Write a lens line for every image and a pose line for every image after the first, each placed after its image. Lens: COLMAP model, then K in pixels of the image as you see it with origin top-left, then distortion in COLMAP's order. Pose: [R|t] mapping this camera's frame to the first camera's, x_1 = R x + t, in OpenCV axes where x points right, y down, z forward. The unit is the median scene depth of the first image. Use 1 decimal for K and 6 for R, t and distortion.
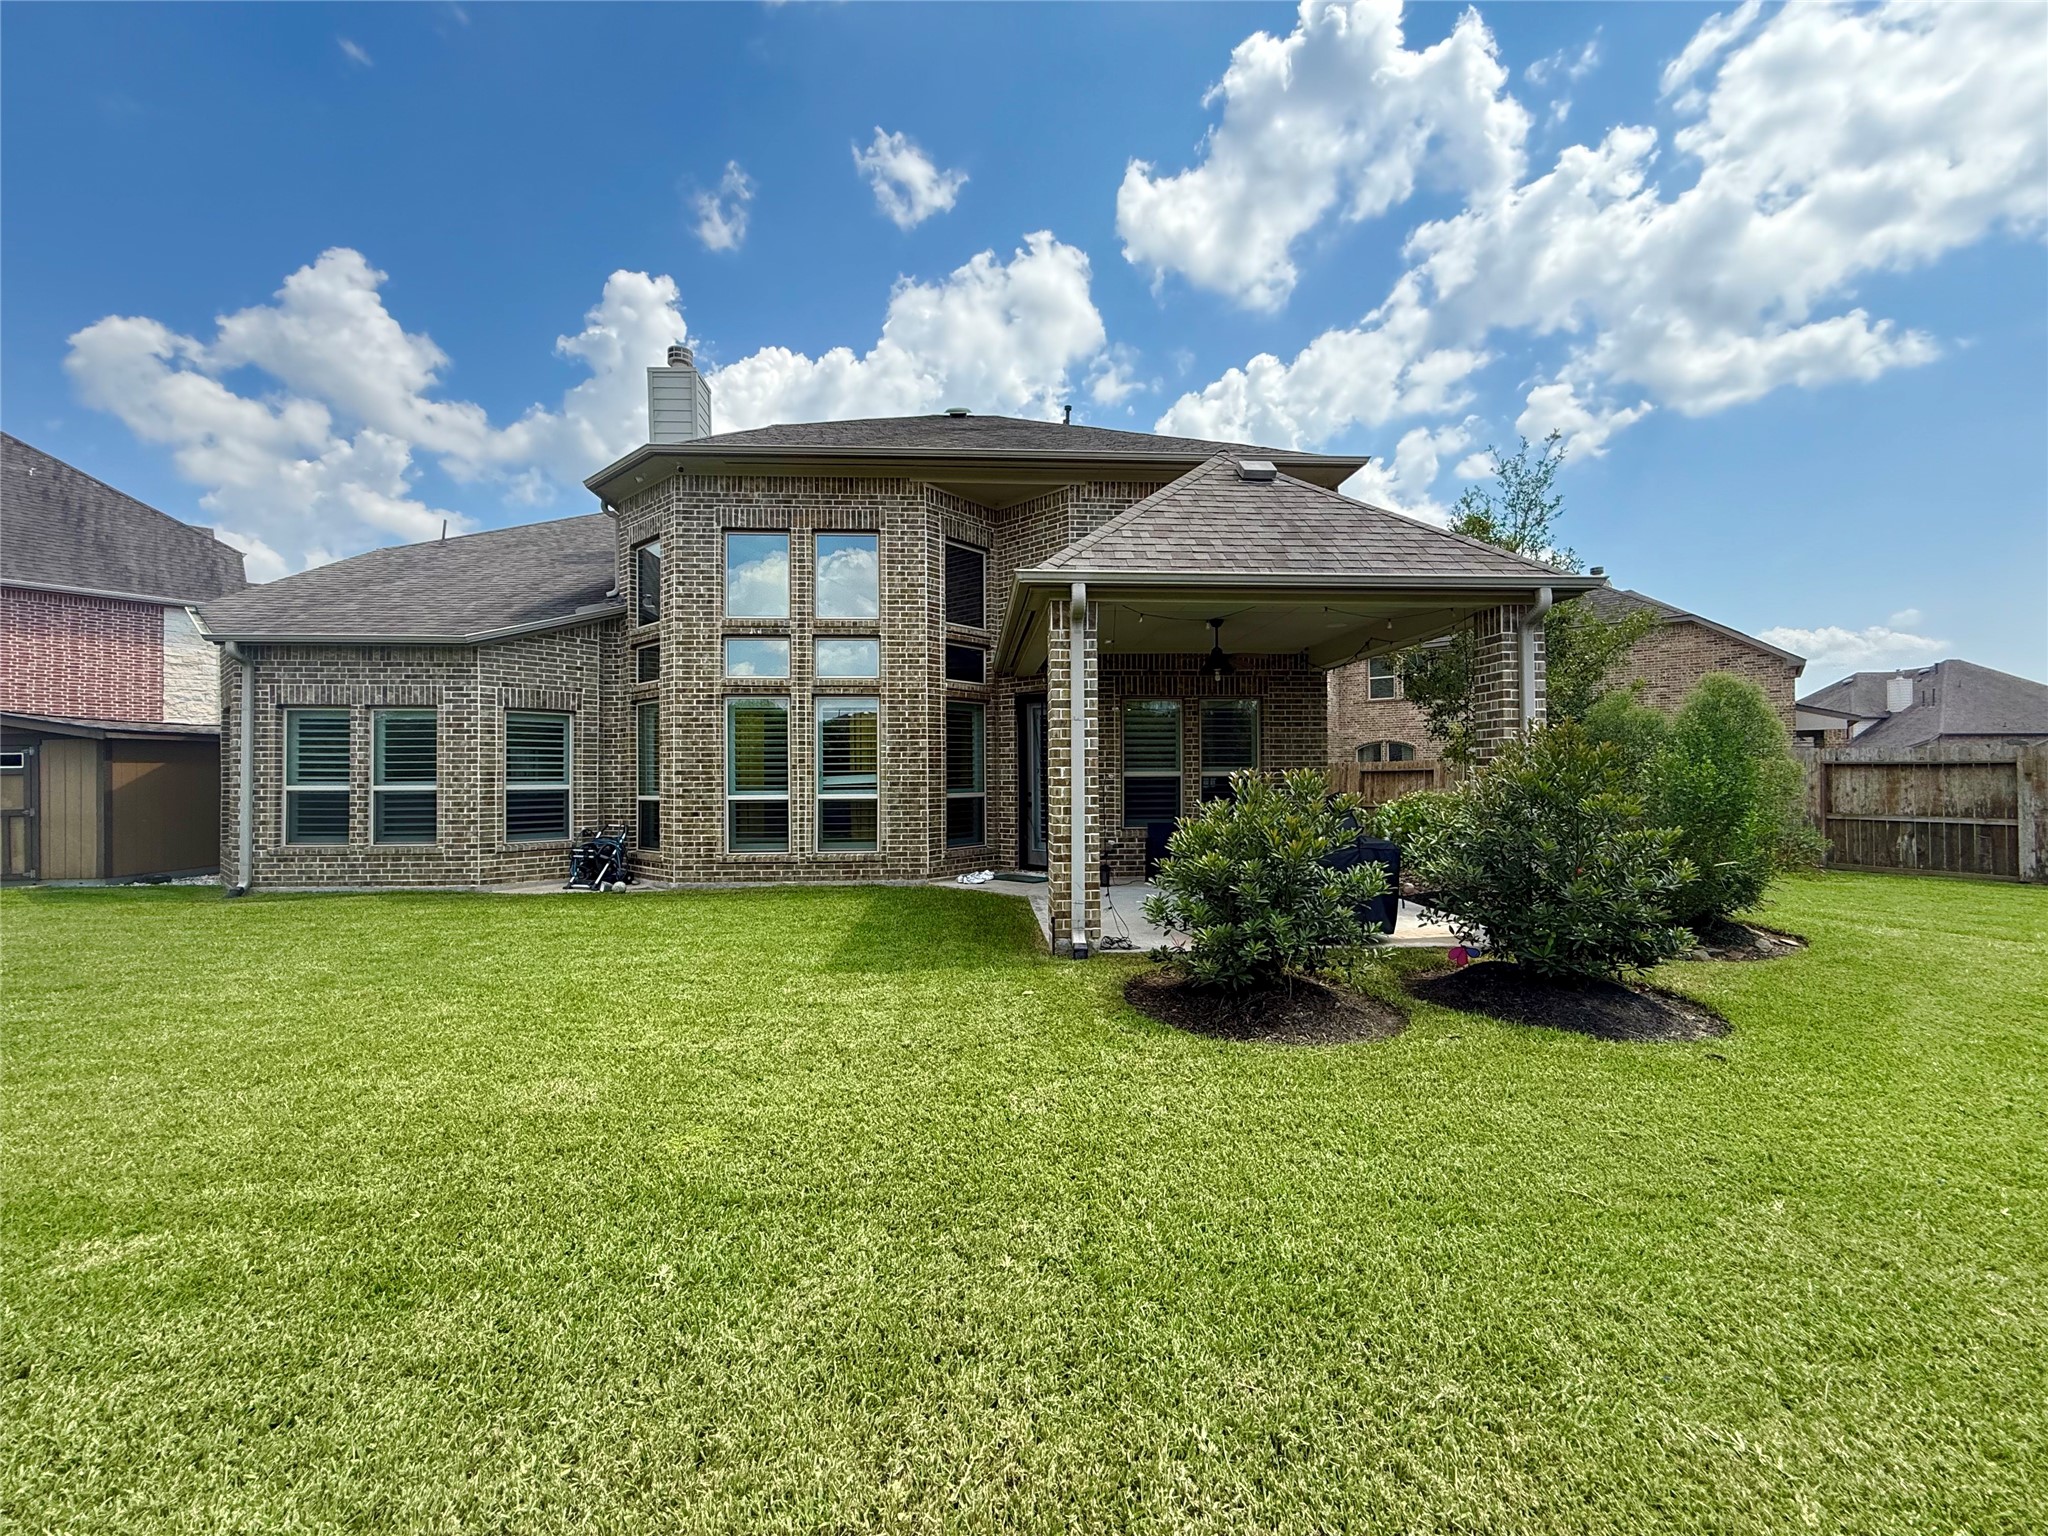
lens RADIAL K [[802.0, 0, 1024.0], [0, 802.0, 768.0], [0, 0, 1]] dist [-0.007792, 0.000443]
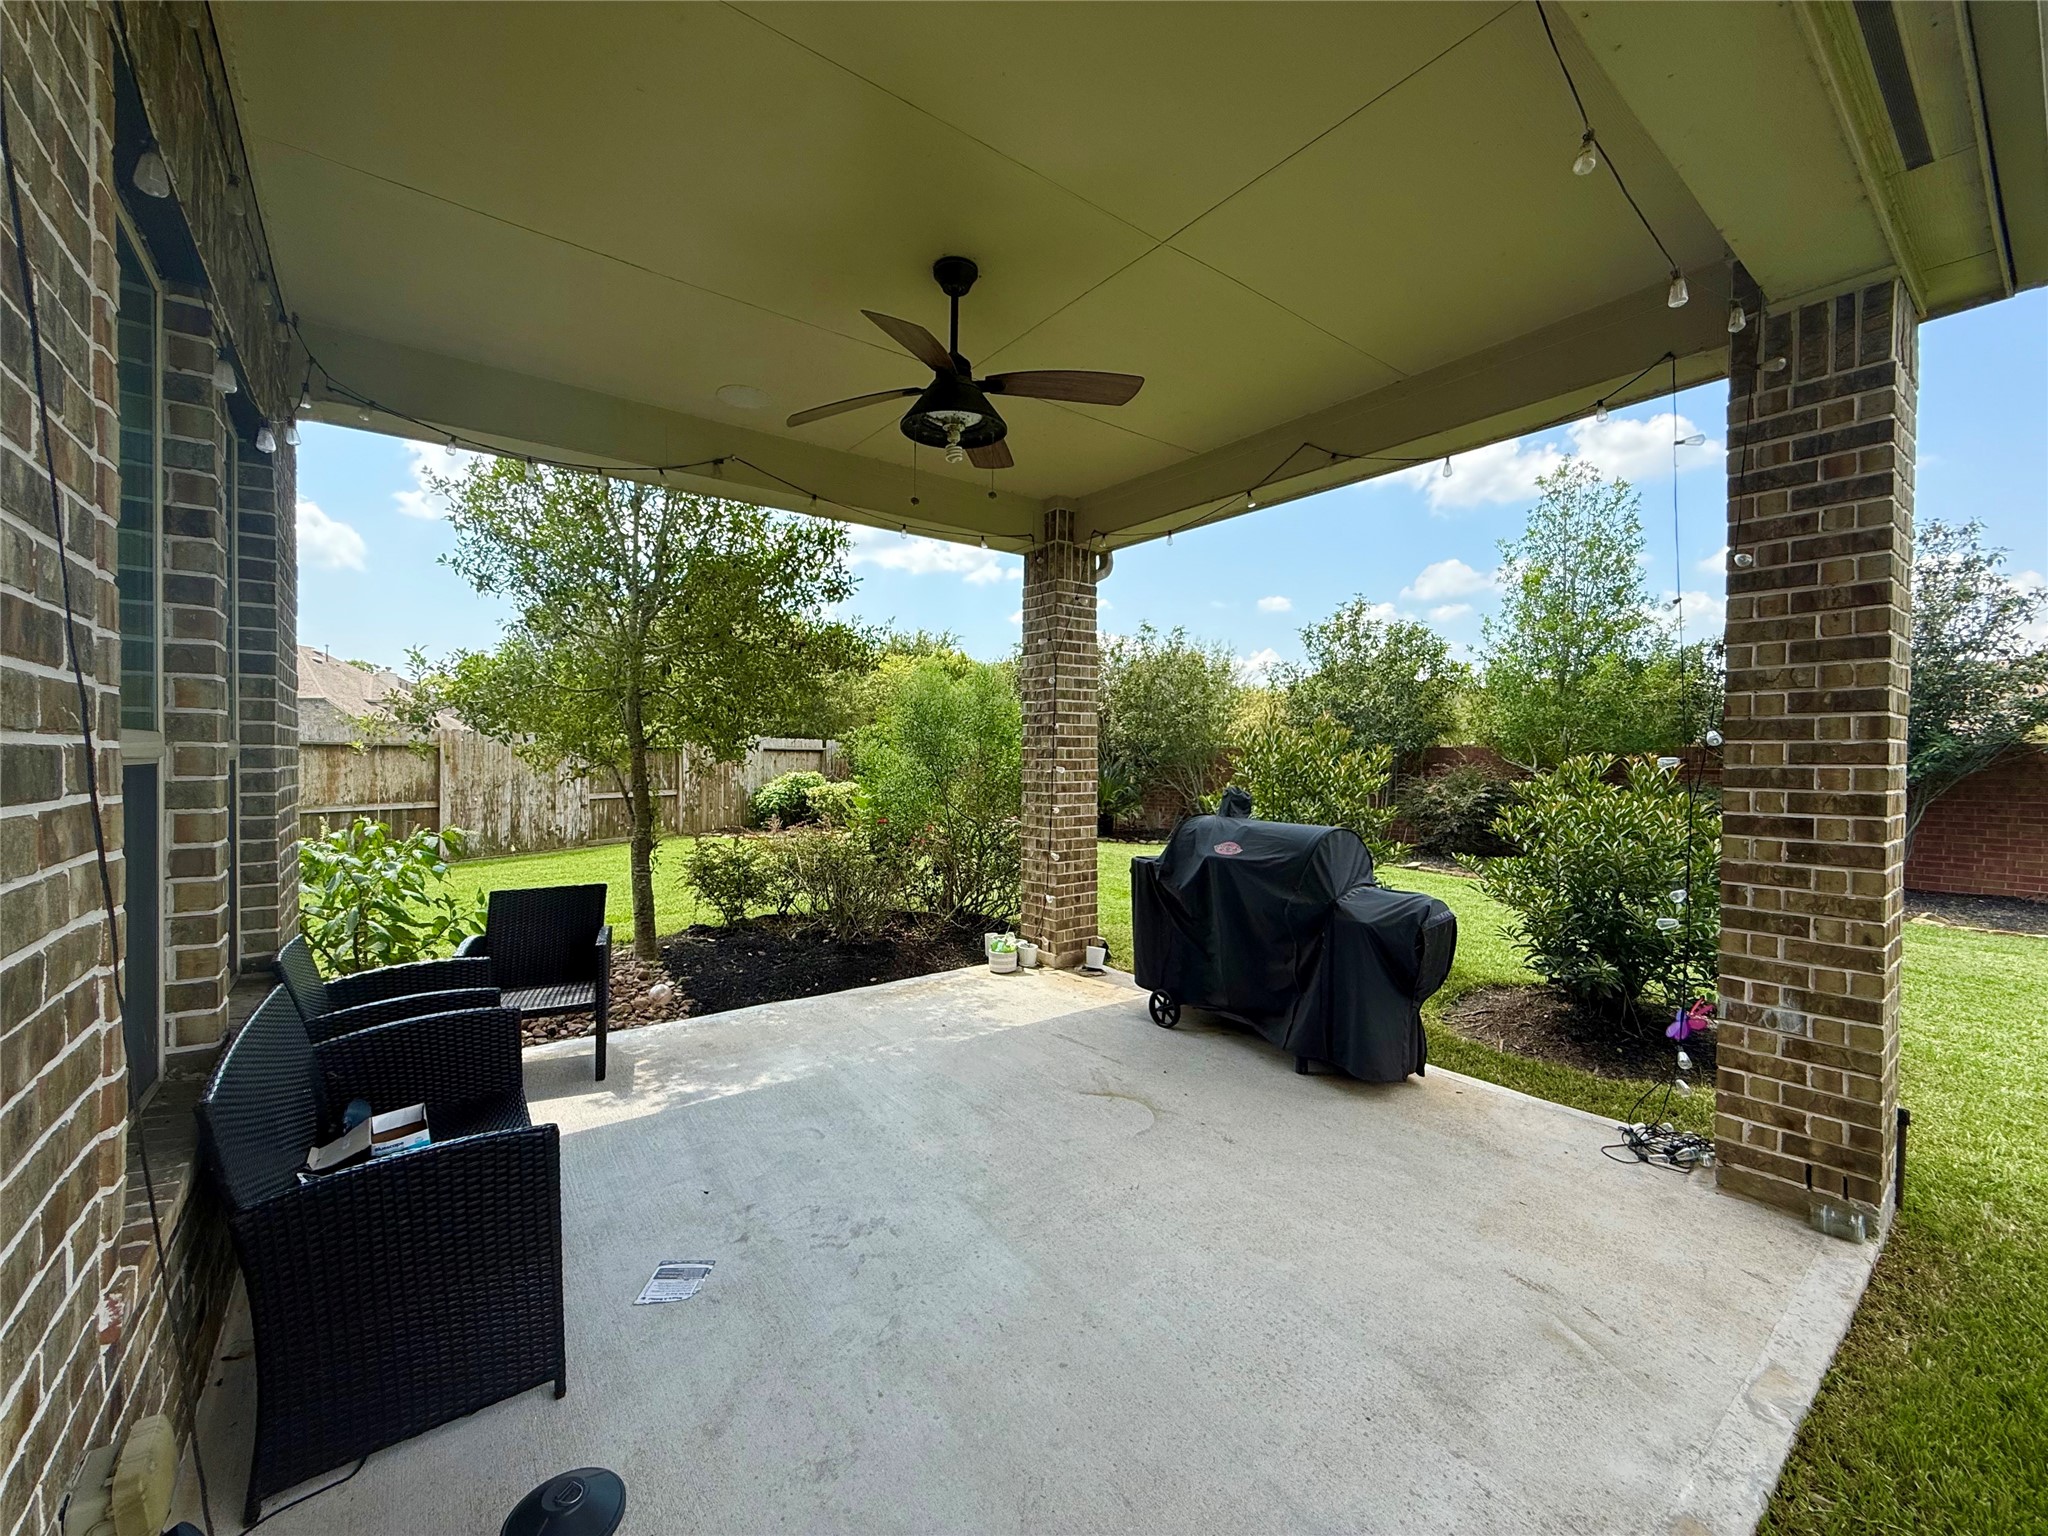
lens RADIAL K [[802.0, 0, 1024.0], [0, 802.0, 768.0], [0, 0, 1]] dist [-0.007792, 0.000443]
pose [[-0.559012, -0.010567, 0.829092, -0.004595], [-0.009315, 0.999936, 0.006464, 0.001369], [-0.829107, -0.004110, -0.559075, 0.161340]]
